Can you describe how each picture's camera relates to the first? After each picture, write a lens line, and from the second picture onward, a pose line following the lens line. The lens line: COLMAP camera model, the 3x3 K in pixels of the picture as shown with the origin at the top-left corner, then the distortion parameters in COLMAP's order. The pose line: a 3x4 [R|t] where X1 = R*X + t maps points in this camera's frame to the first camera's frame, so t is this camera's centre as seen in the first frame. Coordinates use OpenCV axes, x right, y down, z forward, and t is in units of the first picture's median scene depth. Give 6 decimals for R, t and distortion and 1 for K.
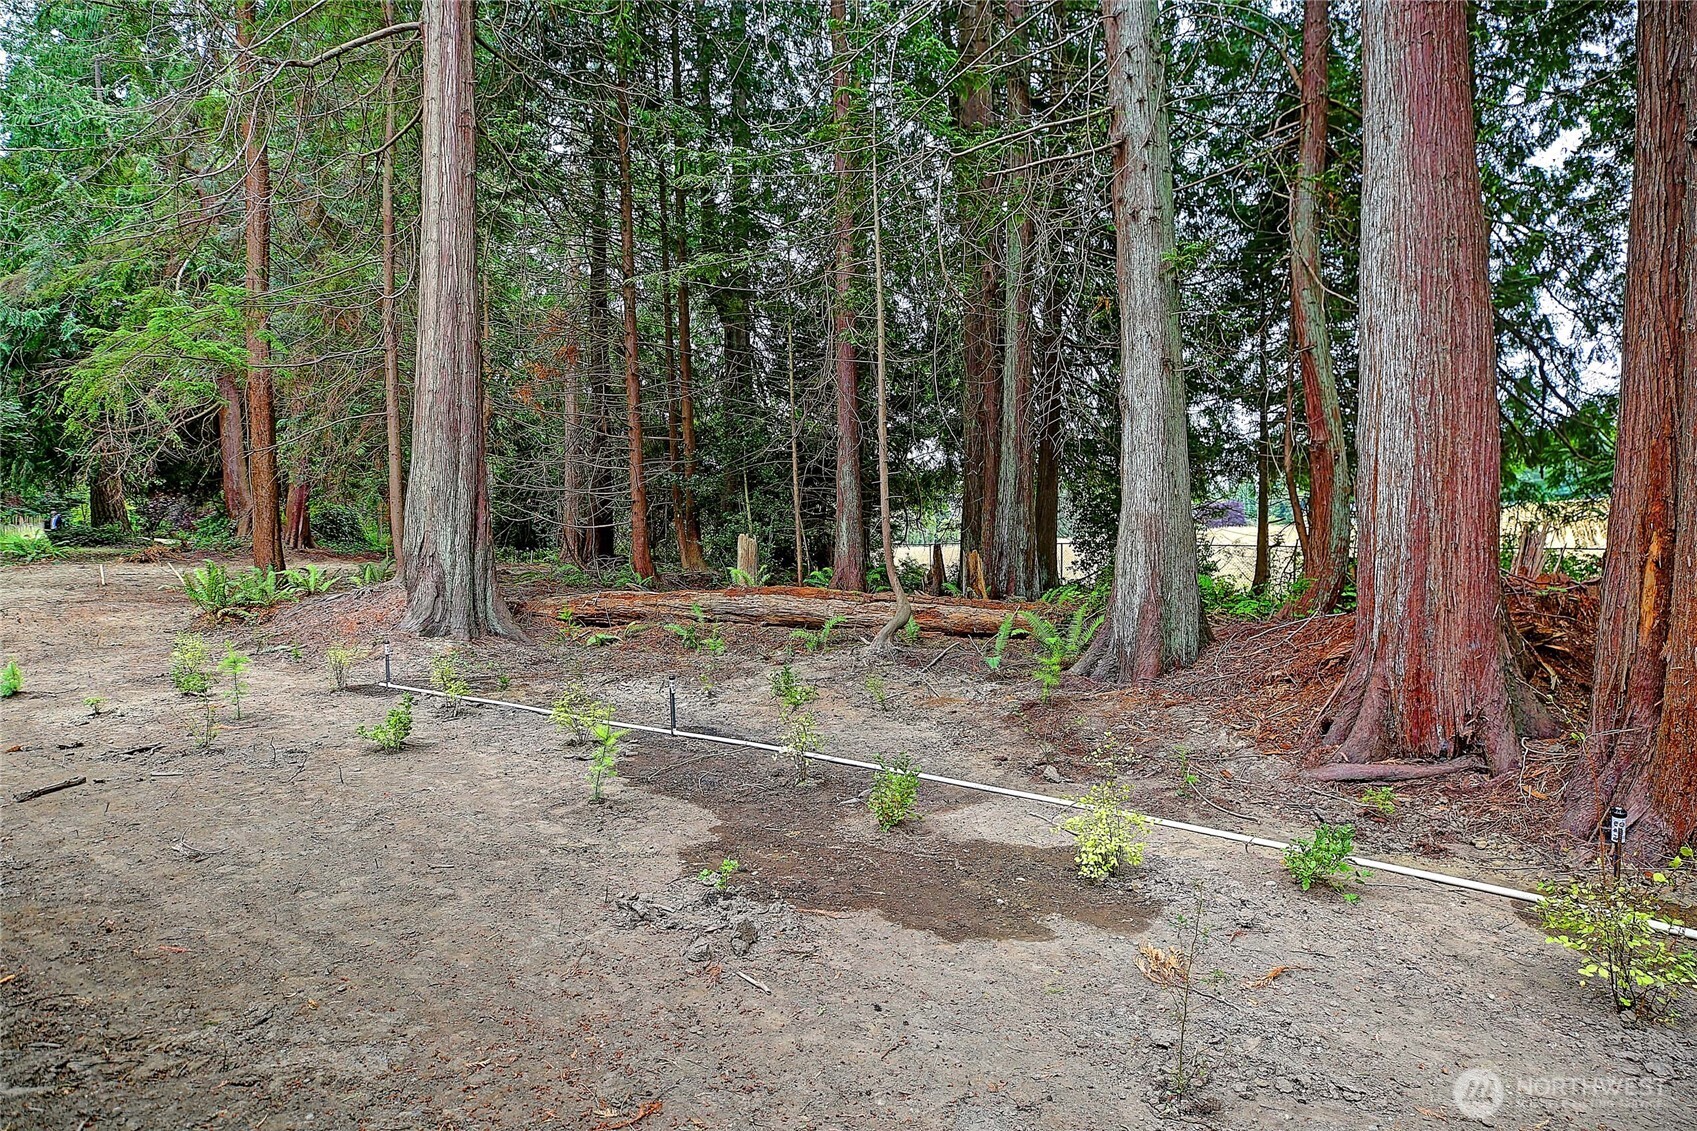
lens RADIAL K [[980.8, 0, 852.9], [0, 980.8, 541.2], [0, 0, 1]] dist [0.001616, 0.001692]
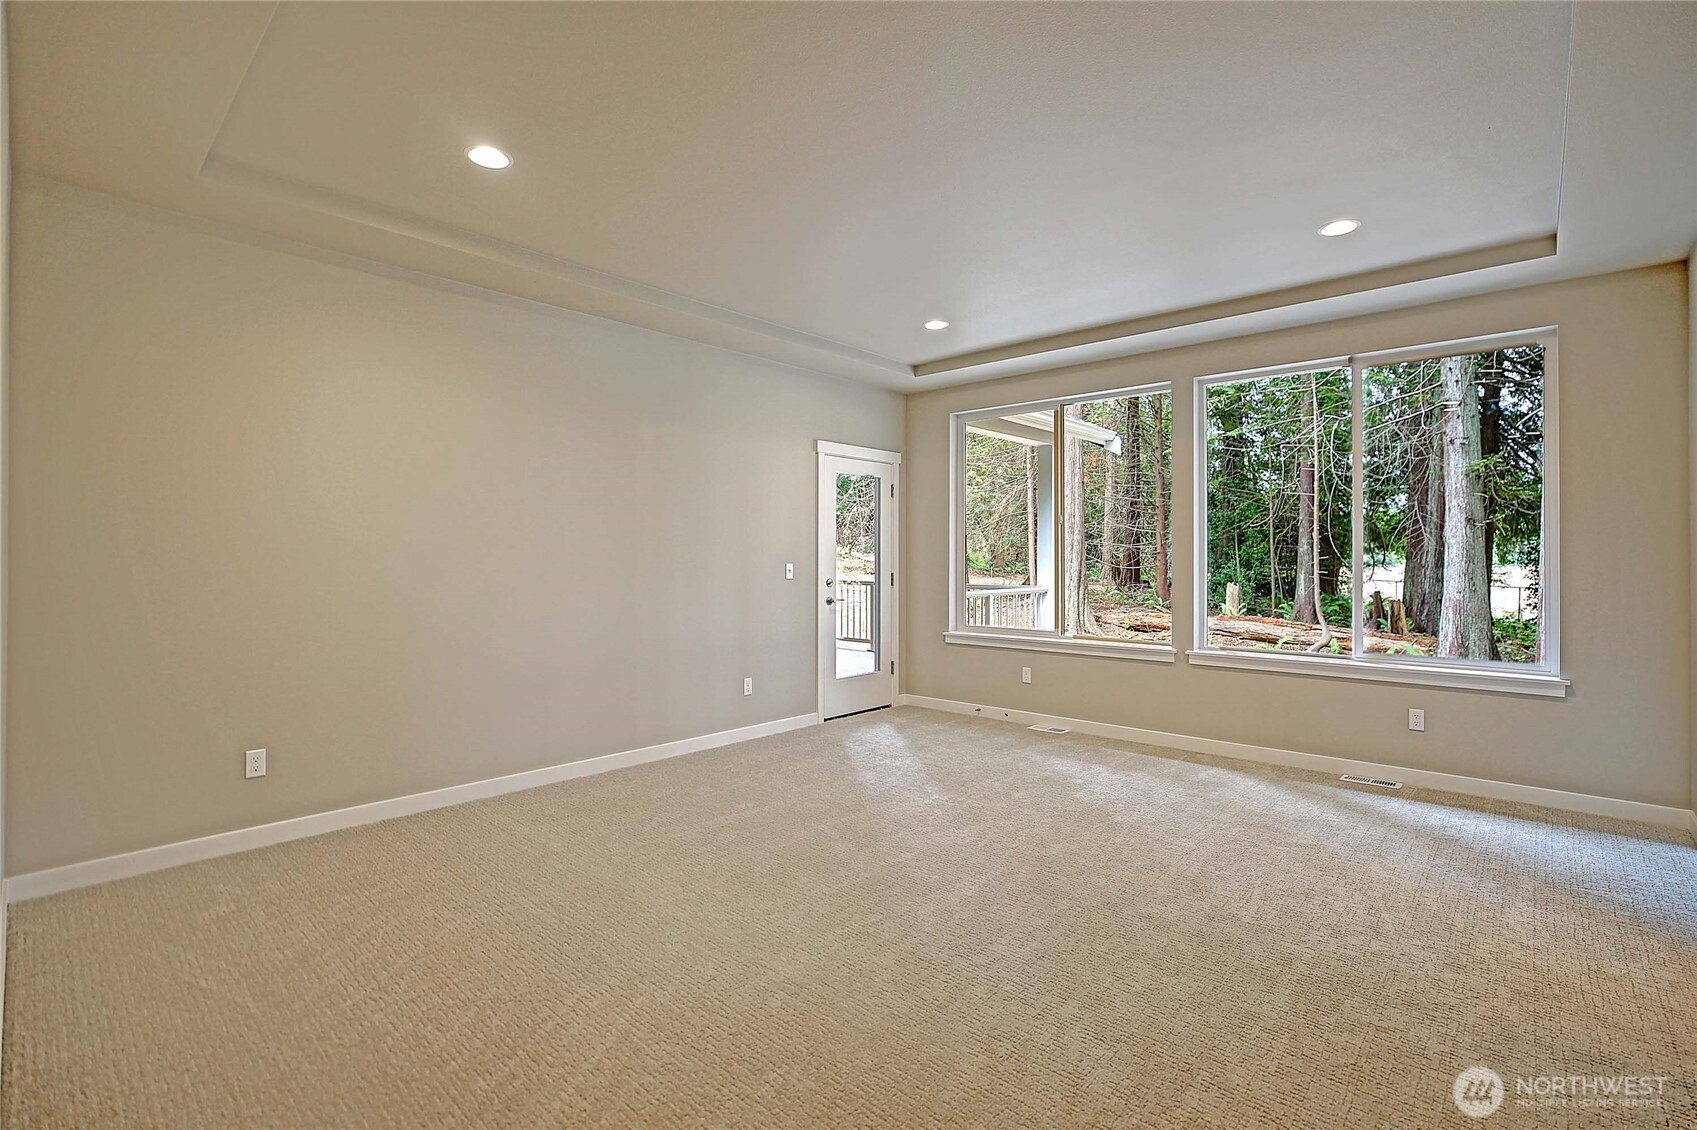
lens RADIAL K [[777.7, 0, 860.2], [0, 777.7, 551.0], [0, 0, 1]] dist [-0.020735, 0.000501]
pose [[0.841460, 0.022296, -0.539859, 0.078855], [-0.023836, 0.999707, 0.004135, -0.059859], [0.539794, 0.009389, 0.841745, -0.525109]]
